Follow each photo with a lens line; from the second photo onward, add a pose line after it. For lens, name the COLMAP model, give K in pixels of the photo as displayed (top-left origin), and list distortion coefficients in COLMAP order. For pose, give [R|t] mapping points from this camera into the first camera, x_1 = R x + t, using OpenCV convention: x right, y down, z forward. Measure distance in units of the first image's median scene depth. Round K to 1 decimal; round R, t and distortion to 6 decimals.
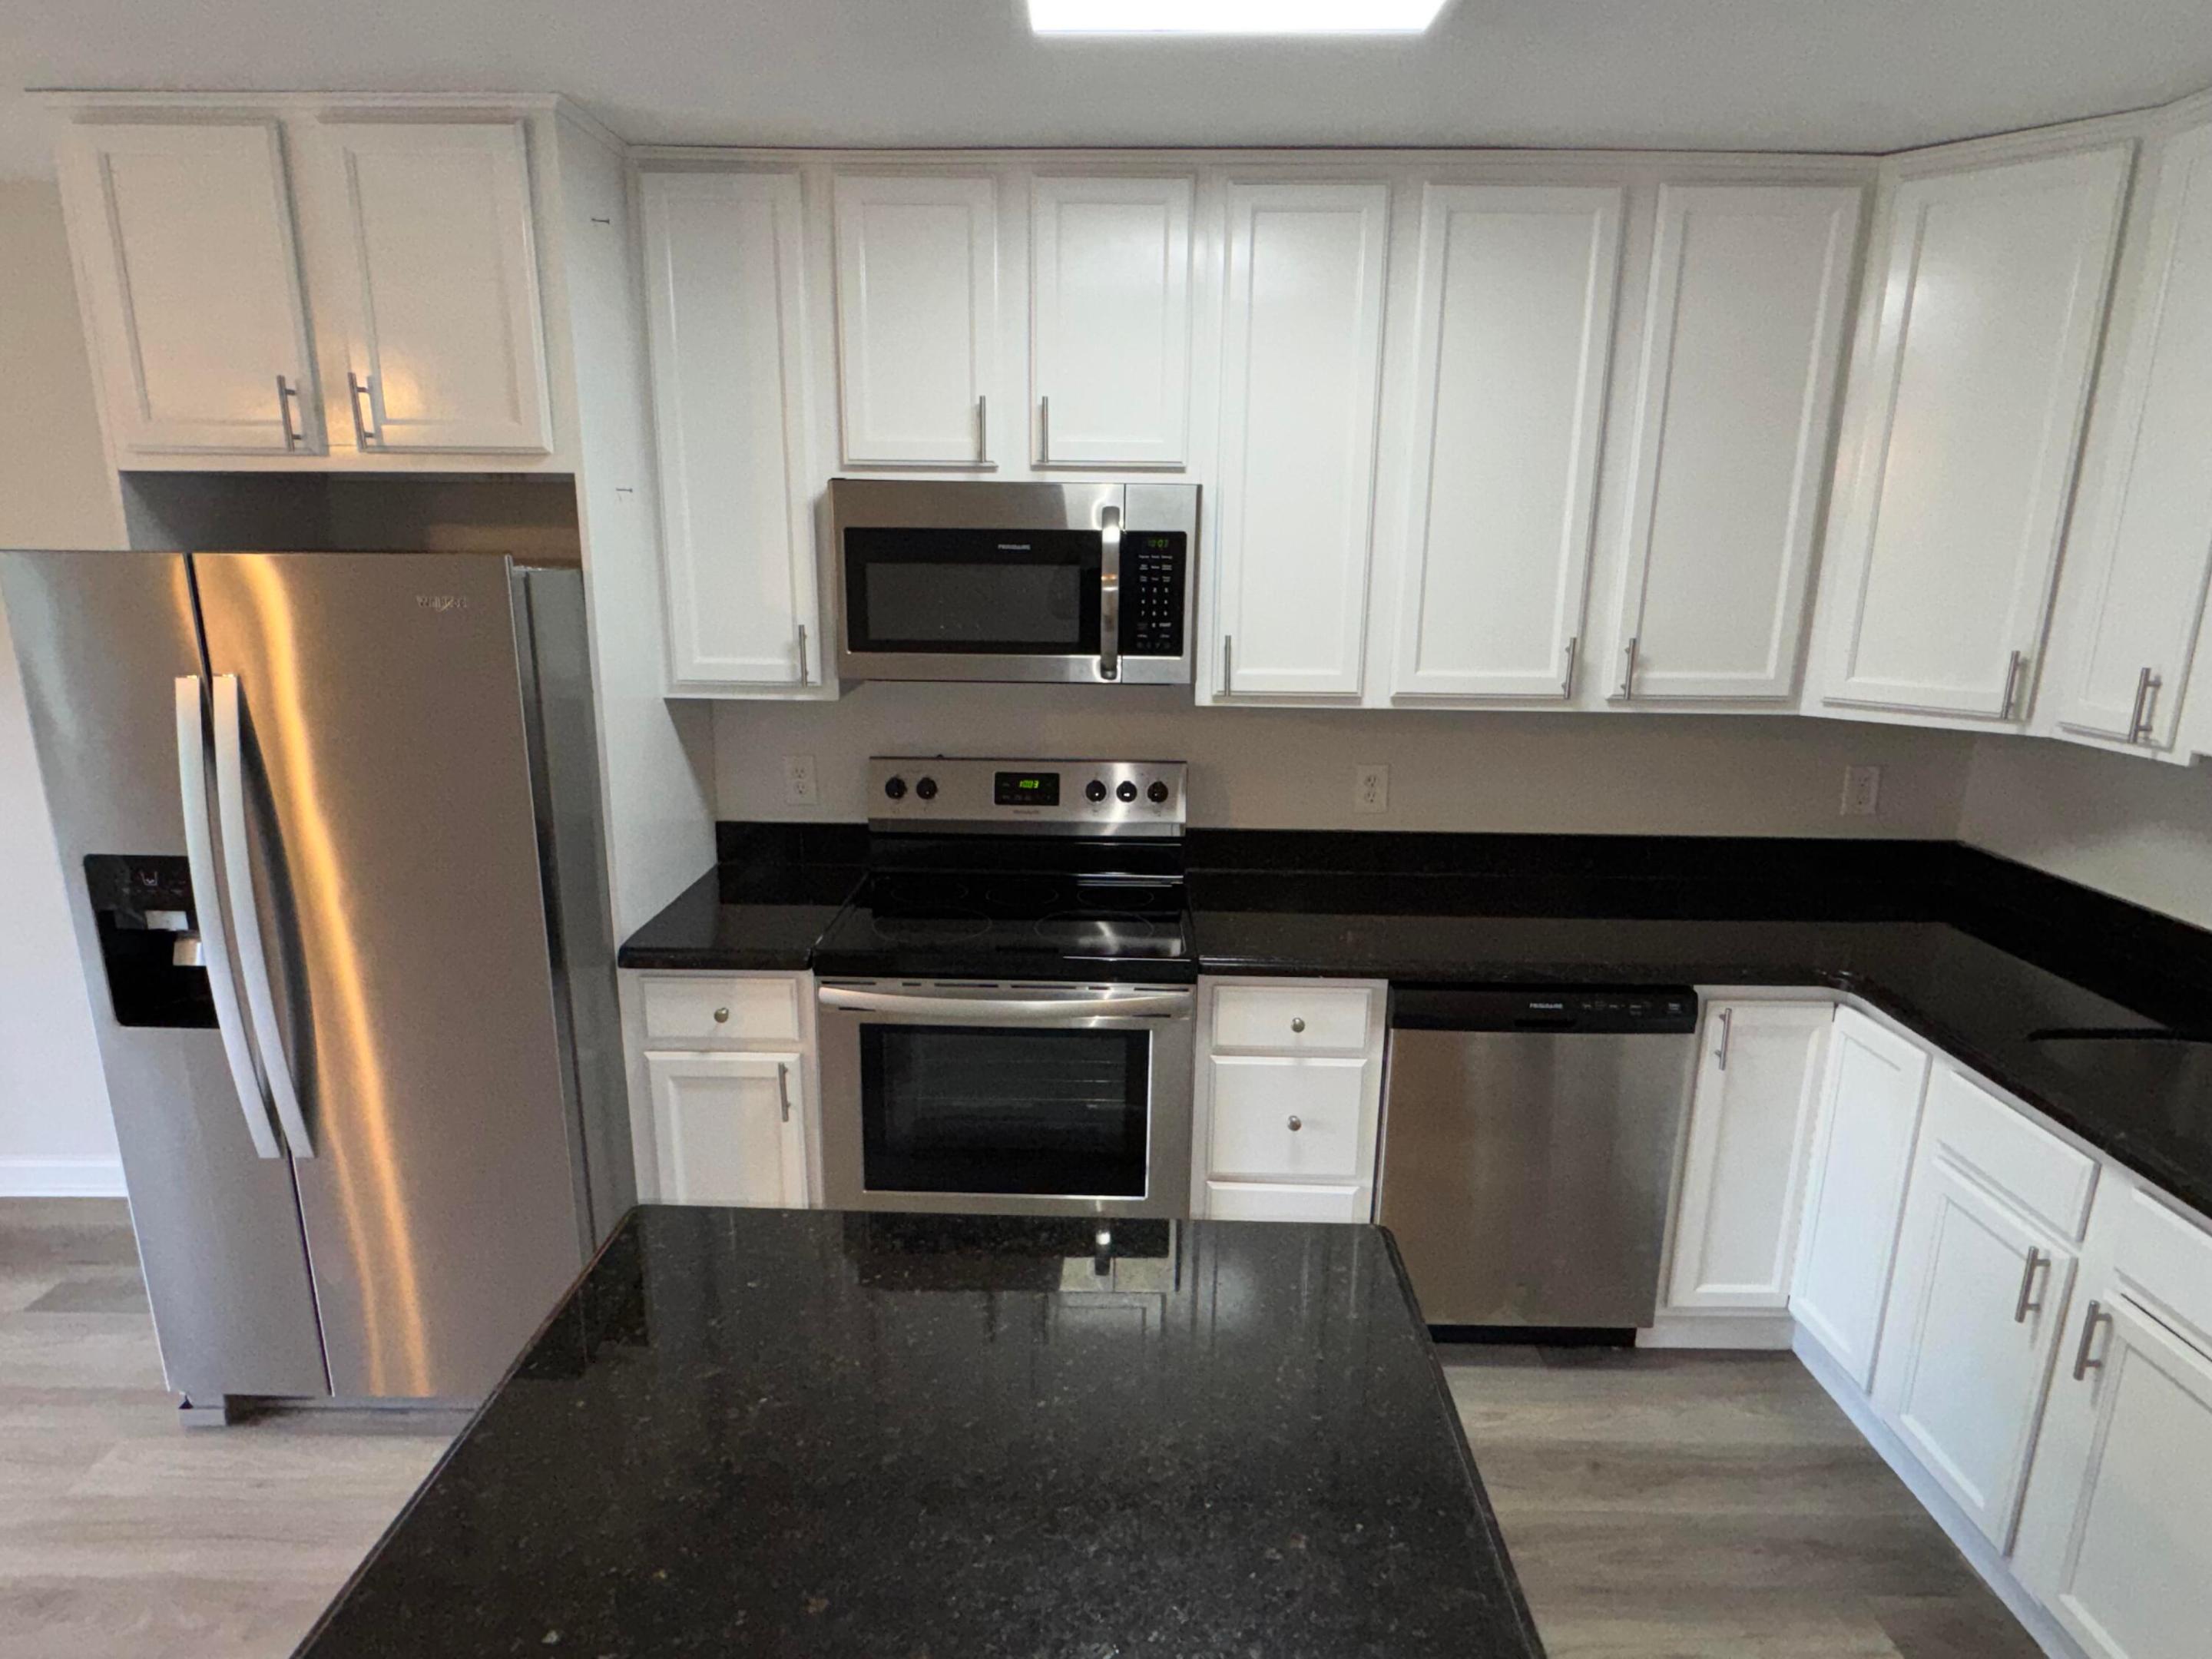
lens RADIAL K [[1228.1, 0, 1097.2], [0, 1228.1, 834.4], [0, 0, 1]] dist [-0.002621, -0.000131]
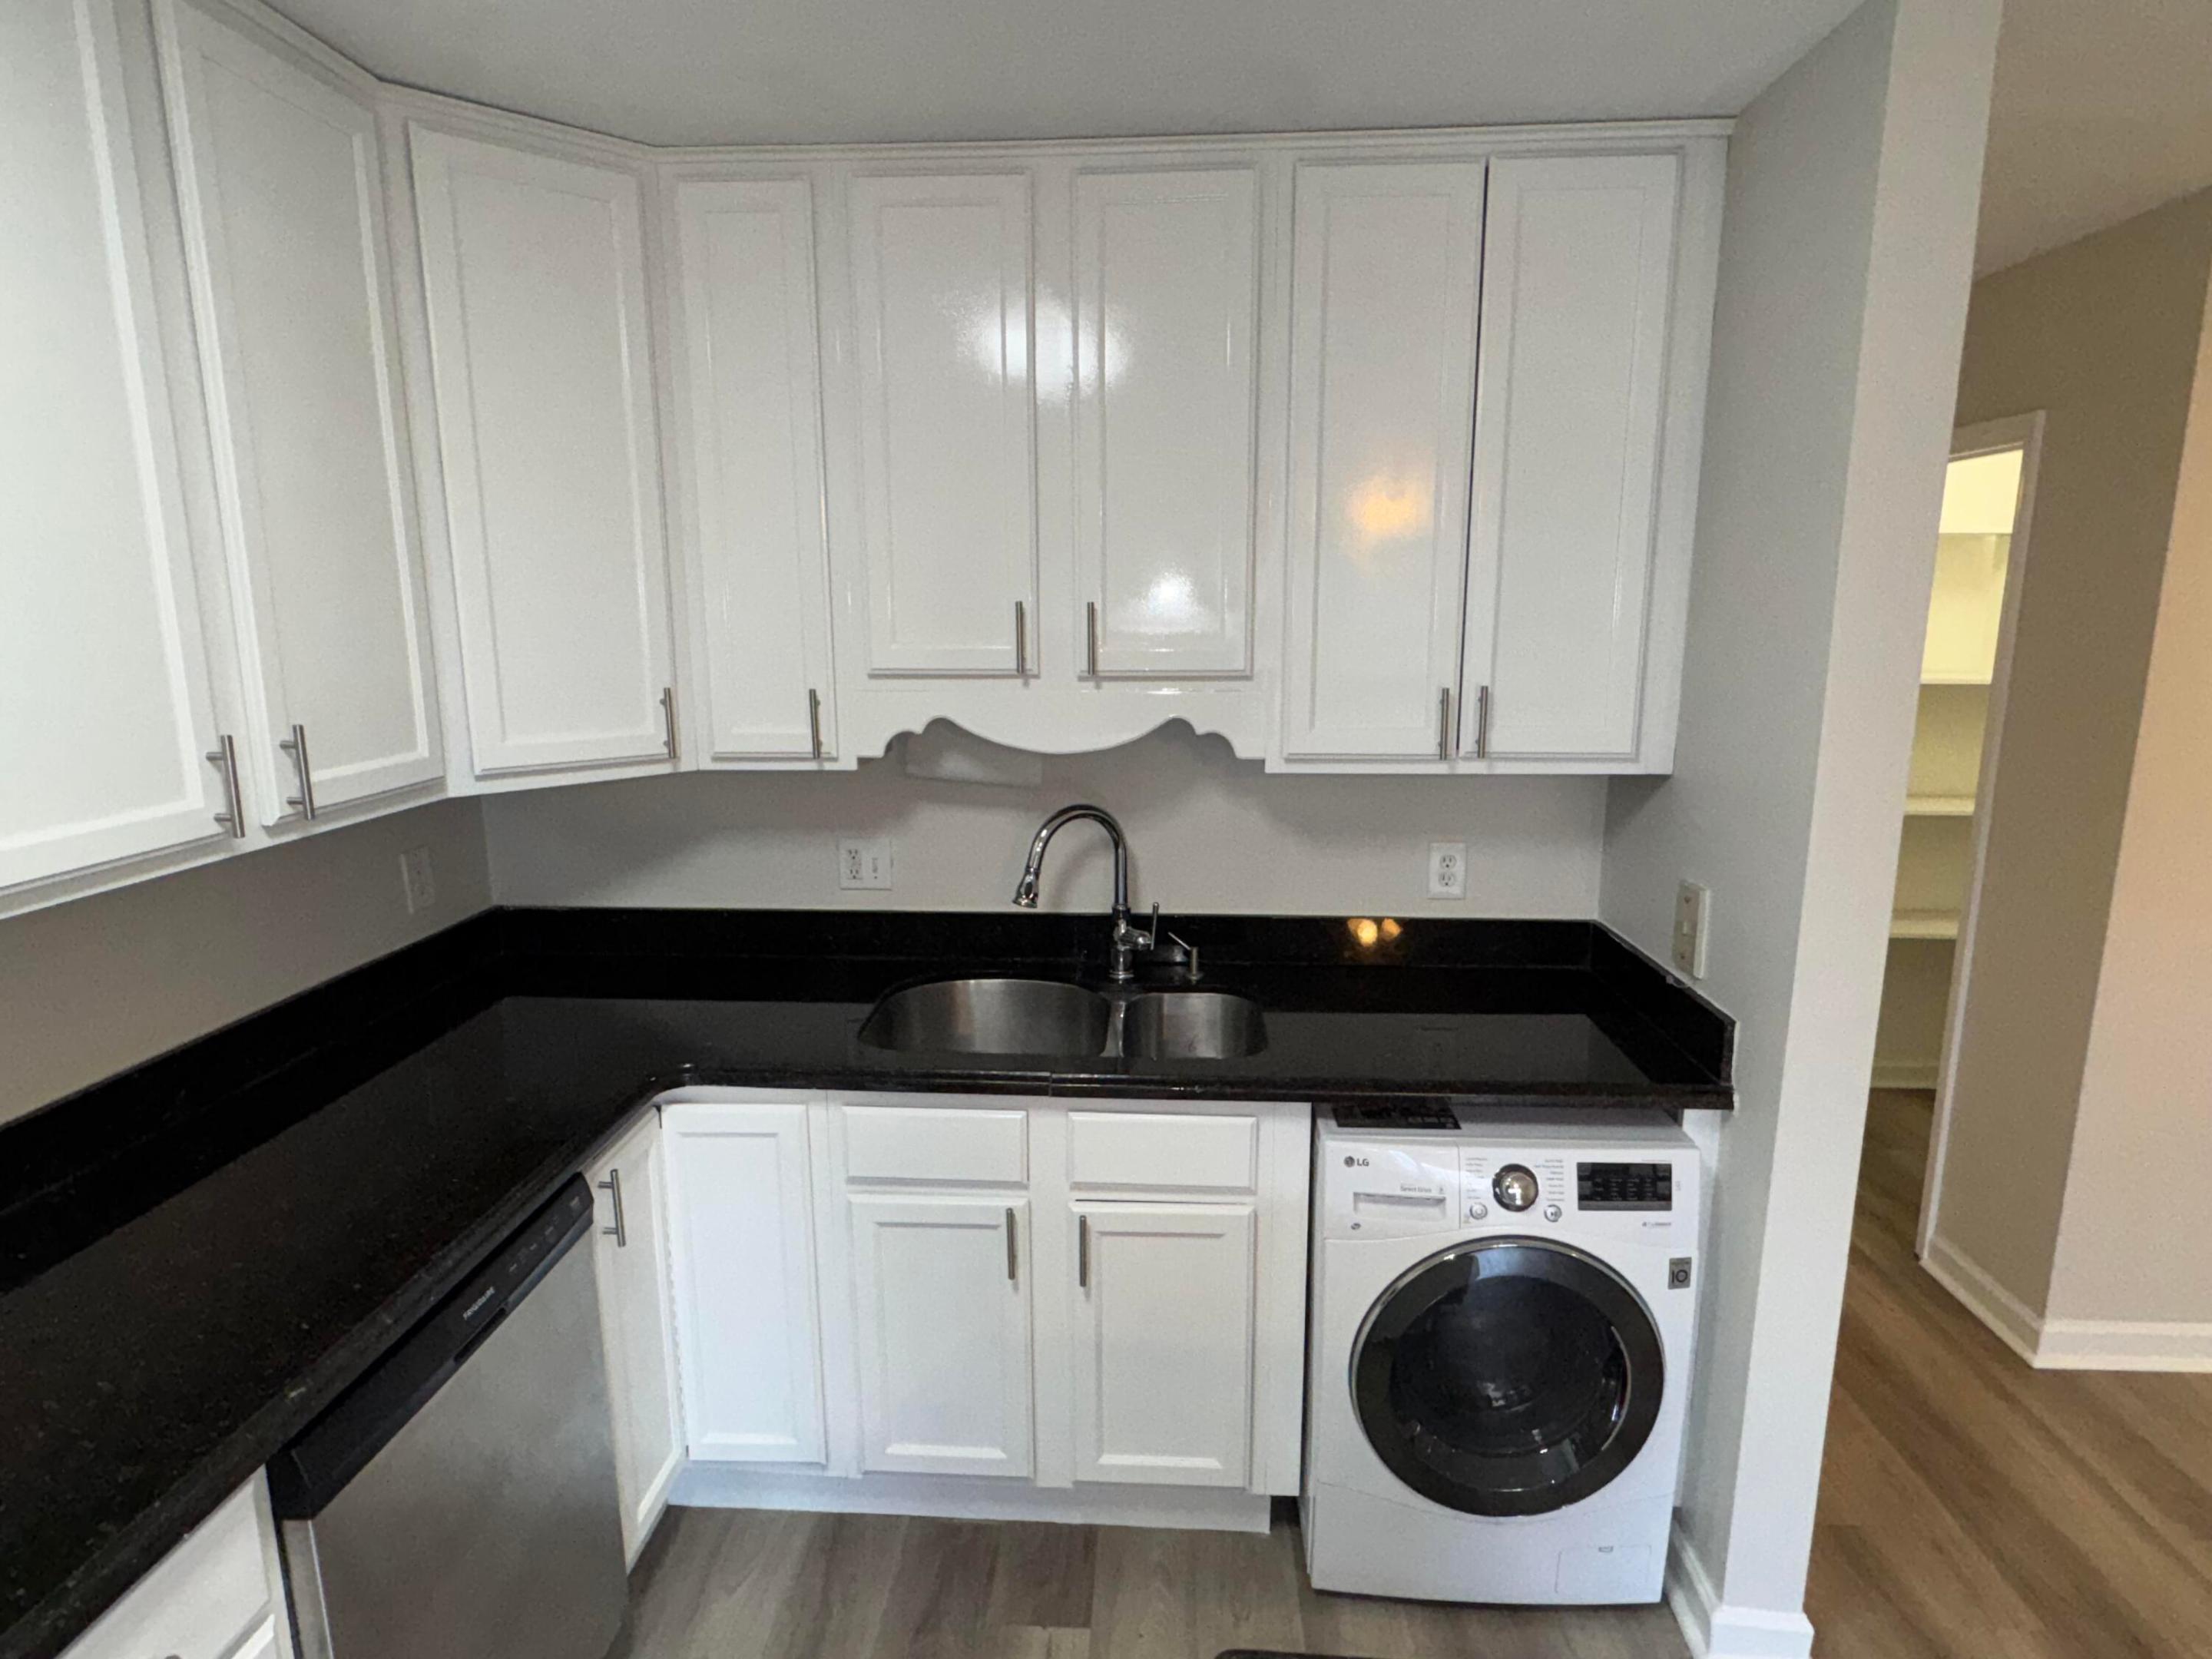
lens RADIAL K [[1222.8, 0, 1105.1], [0, 1222.8, 832.8], [0, 0, 1]] dist [-0.001935, -0.001153]
pose [[0.052126, -0.201860, 0.978026, -0.178536], [0.241417, 0.952857, 0.183798, -0.125783], [-0.969020, 0.226531, 0.098402, 0.559497]]
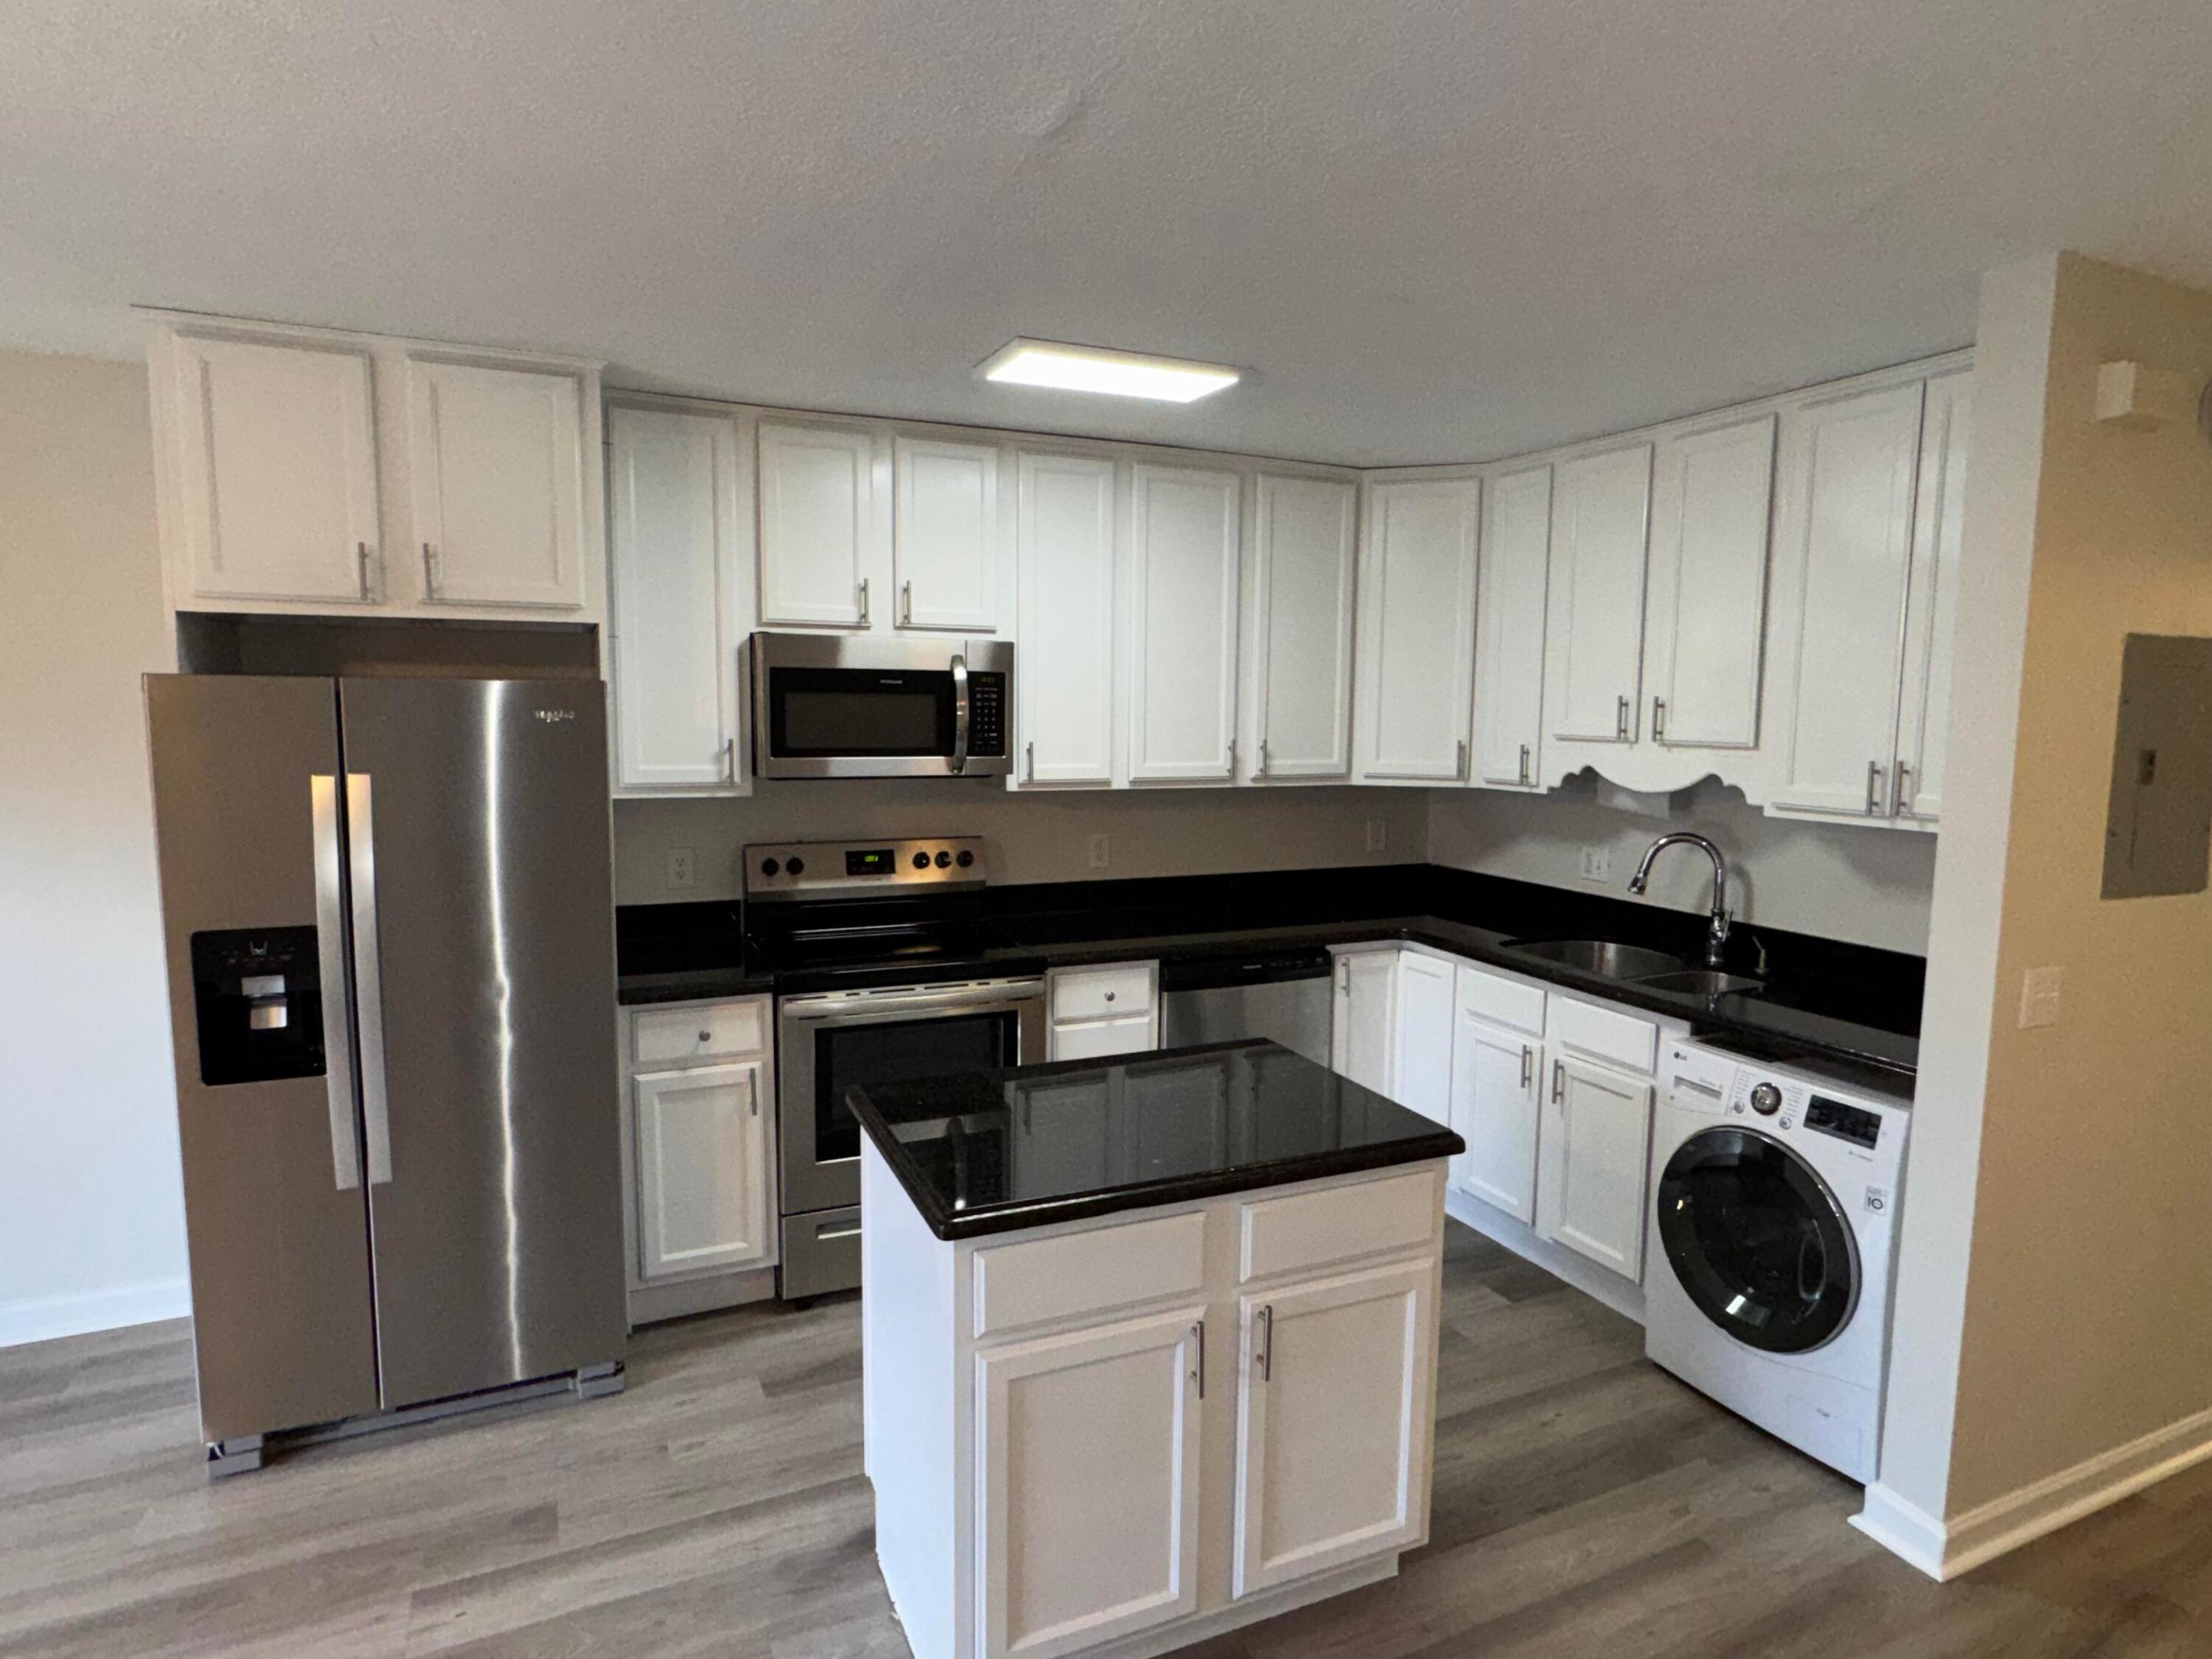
lens RADIAL K [[1222.8, 0, 1105.1], [0, 1222.8, 832.8], [0, 0, 1]] dist [-0.001935, -0.001153]
pose [[0.903632, -0.046405, 0.425788, -0.459296], [0.100131, 0.989453, -0.104668, 0.112585], [-0.416440, 0.137217, 0.898749, -0.353403]]
